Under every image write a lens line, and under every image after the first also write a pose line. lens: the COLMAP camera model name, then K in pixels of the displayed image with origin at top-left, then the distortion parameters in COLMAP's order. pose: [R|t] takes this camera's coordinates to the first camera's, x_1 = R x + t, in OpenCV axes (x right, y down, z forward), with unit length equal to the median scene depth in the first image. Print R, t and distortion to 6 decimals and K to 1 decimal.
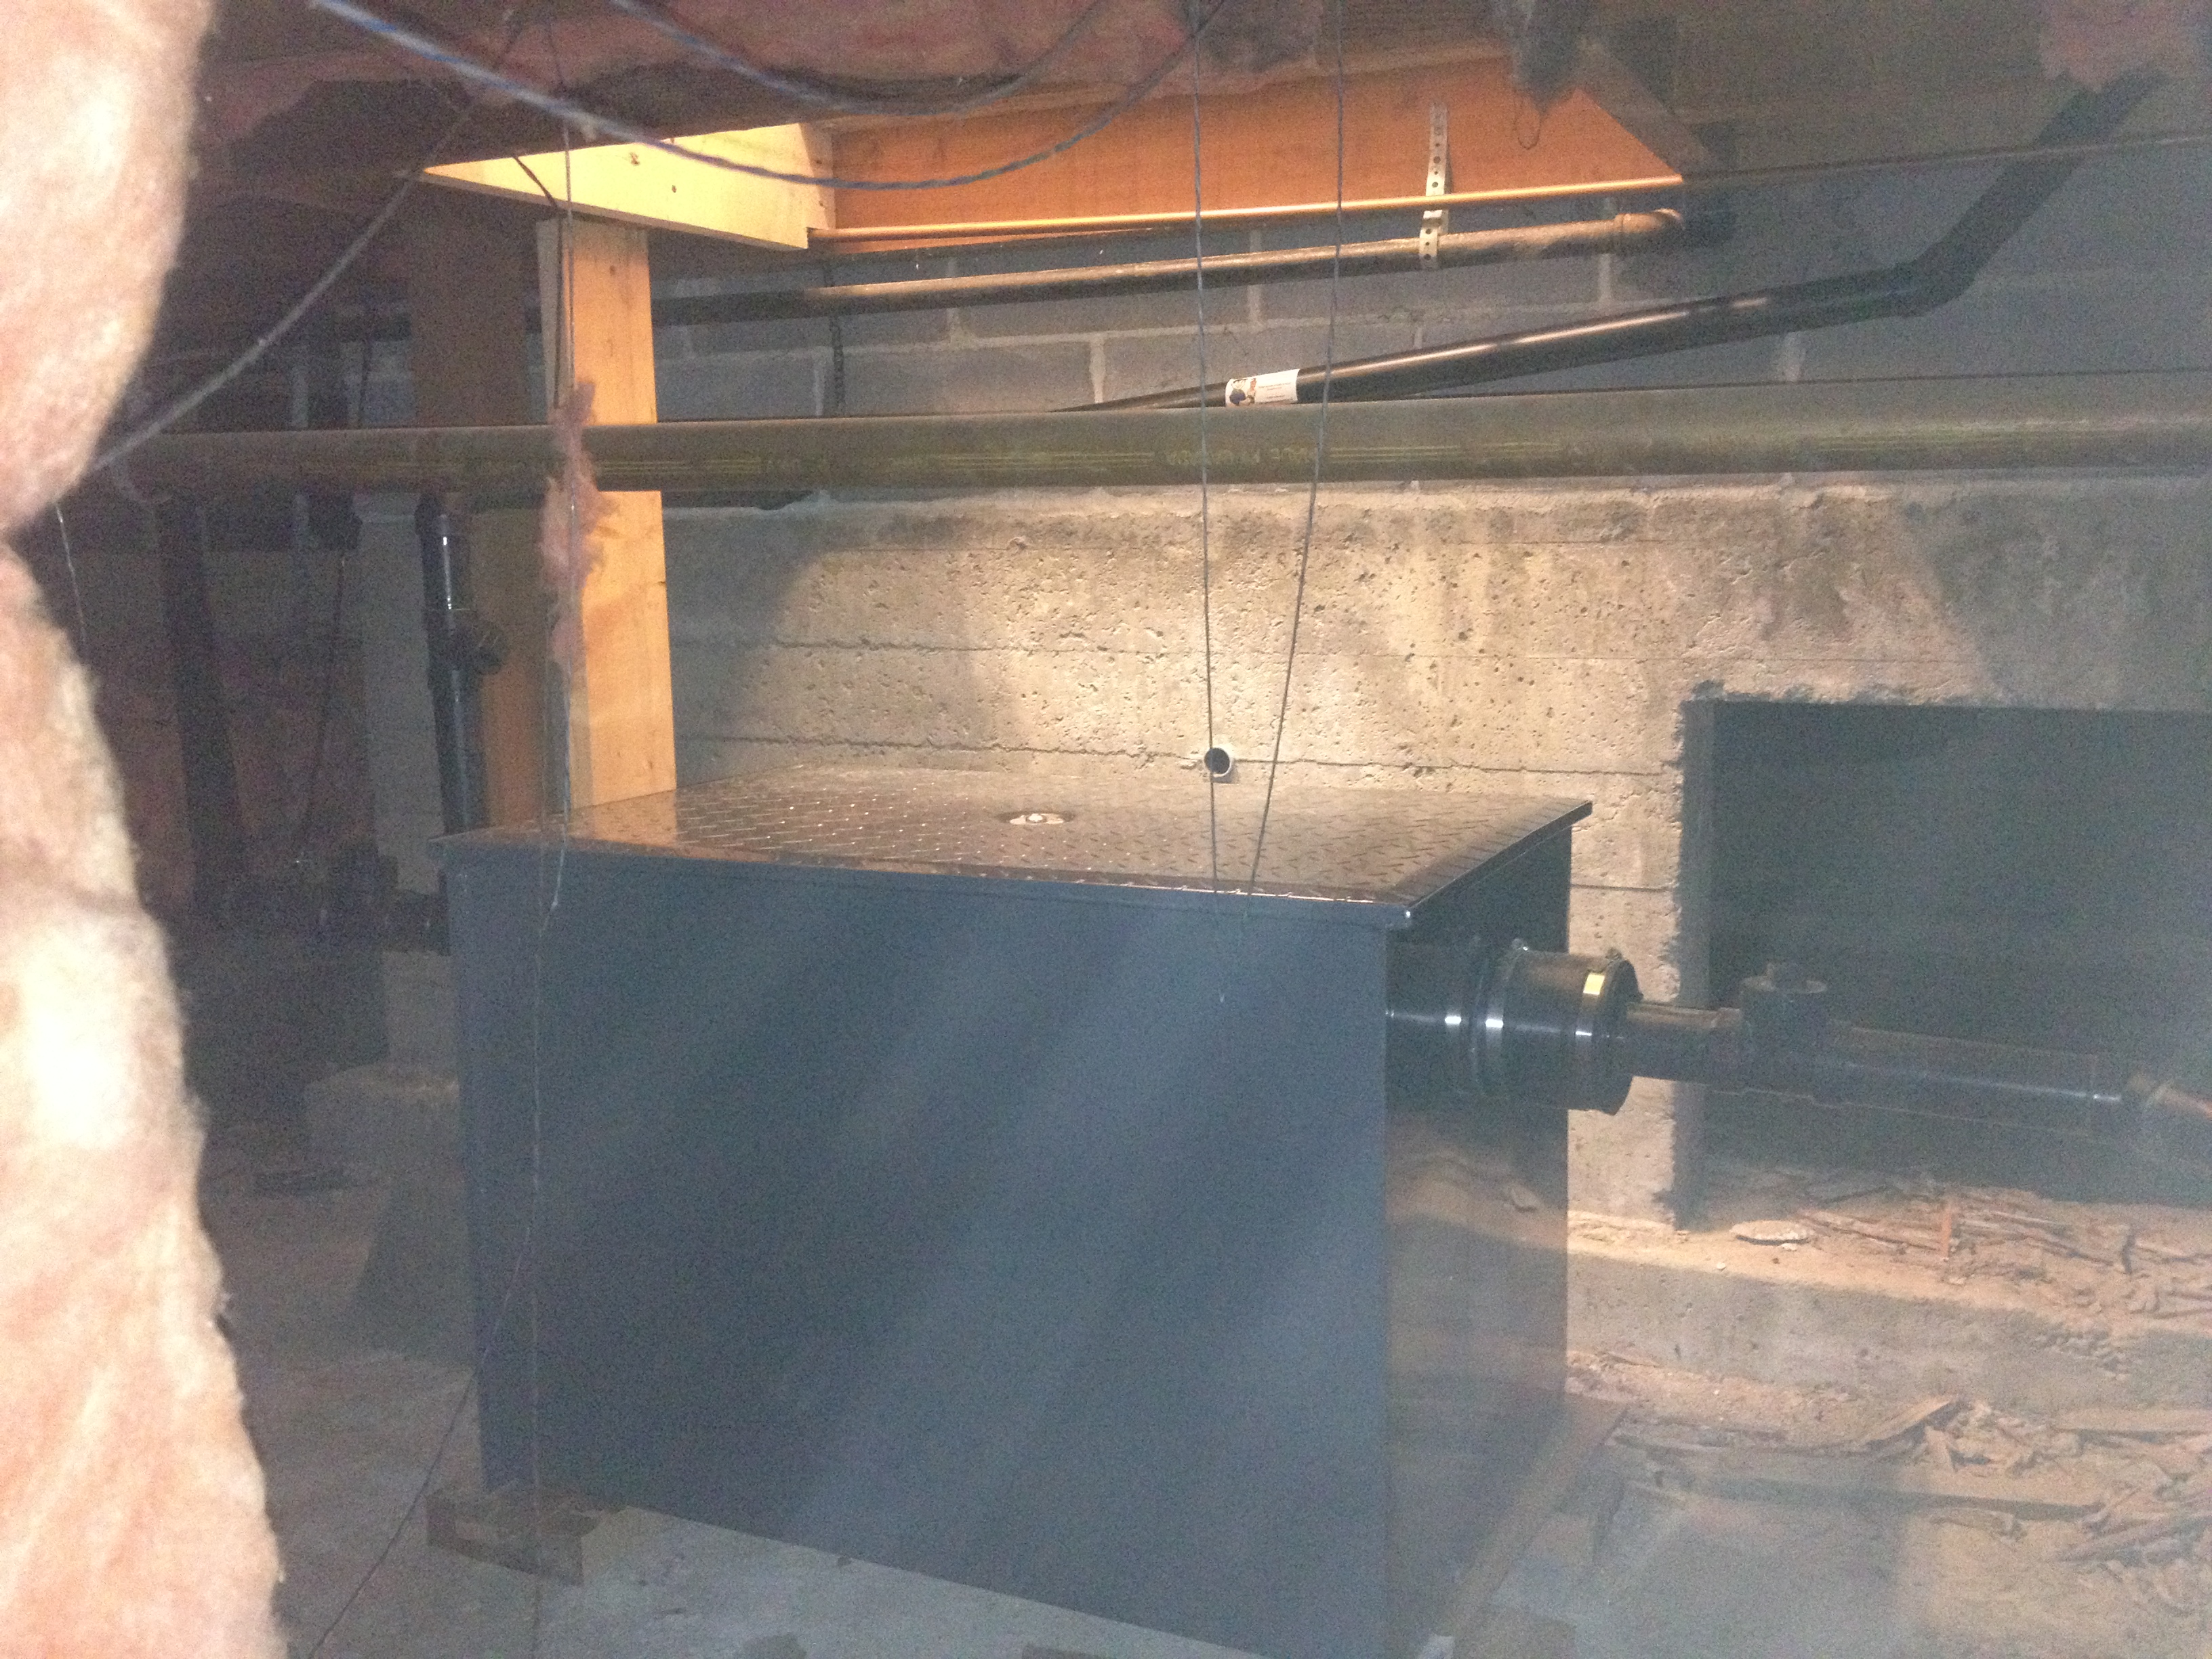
lens RADIAL K [[2051.8, 0, 1106.0], [0, 2051.8, 829.5], [0, 0, 1]] dist [0.151904, -0.273441]
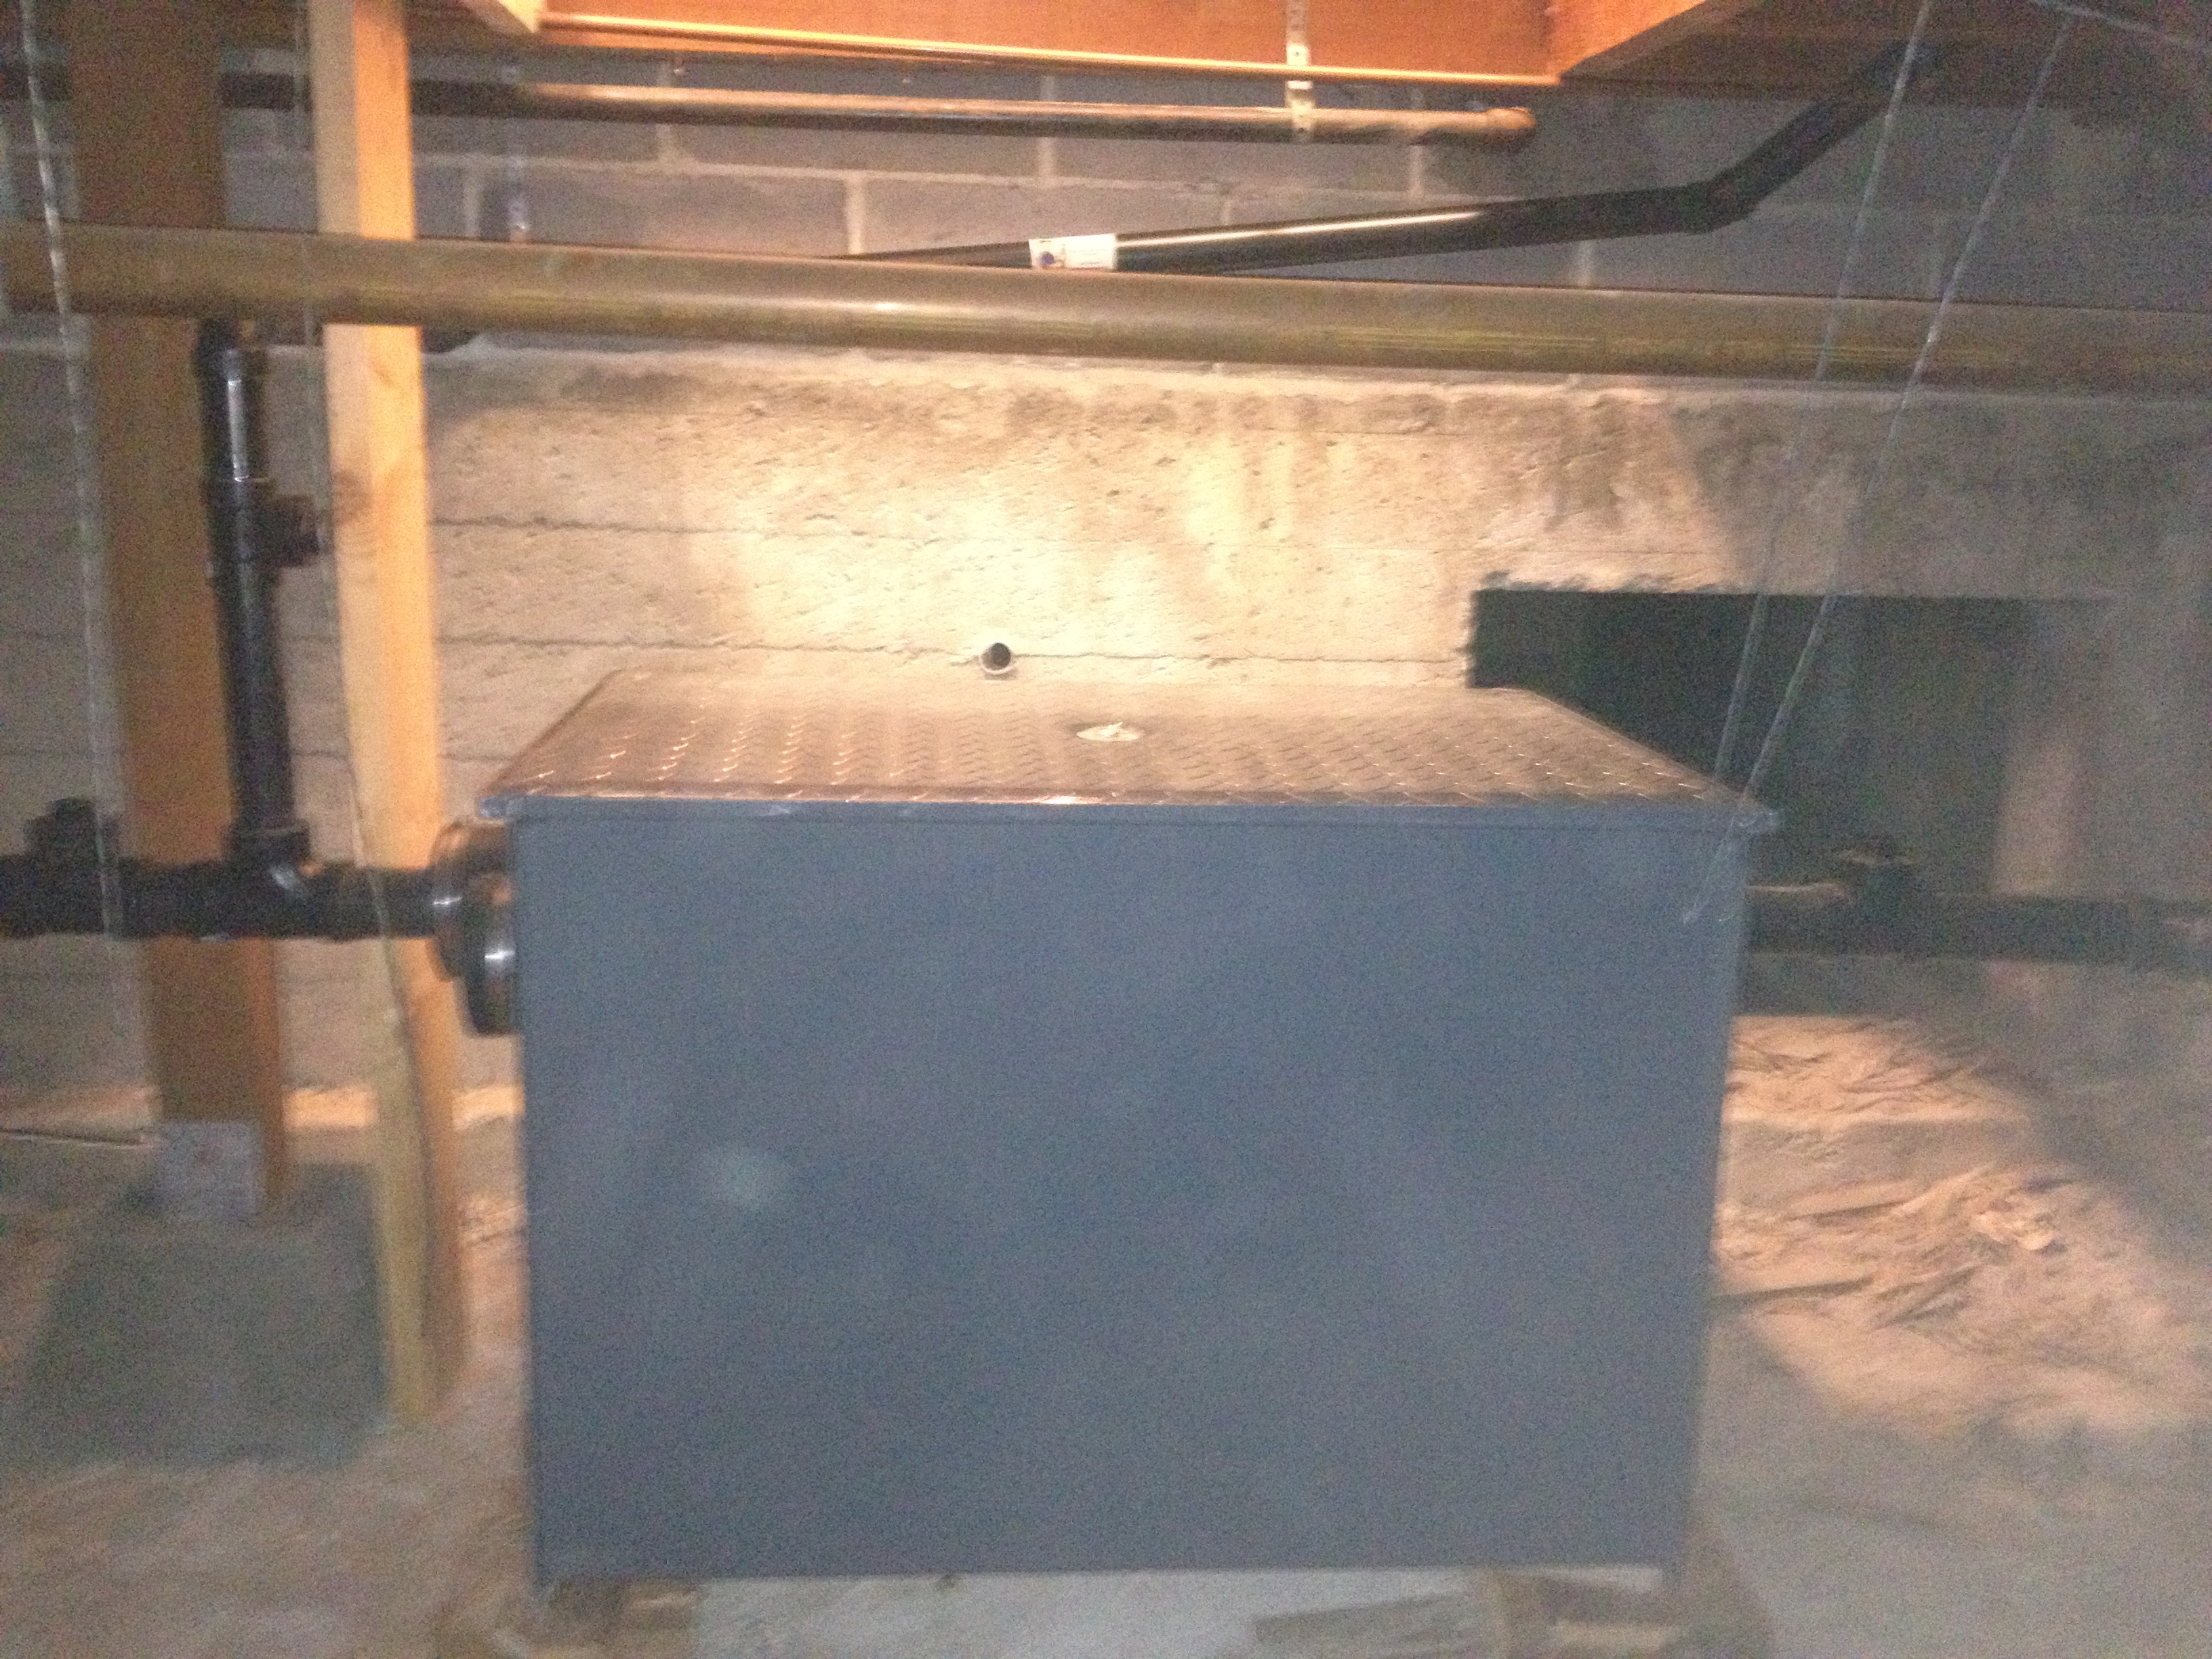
lens RADIAL K [[2051.8, 0, 1106.0], [0, 2051.8, 829.5], [0, 0, 1]] dist [0.151904, -0.273441]
pose [[0.867873, -0.064514, 0.492579, -0.387750], [0.033730, 0.996896, 0.071136, -0.020948], [-0.495639, -0.045123, 0.867356, 0.173764]]
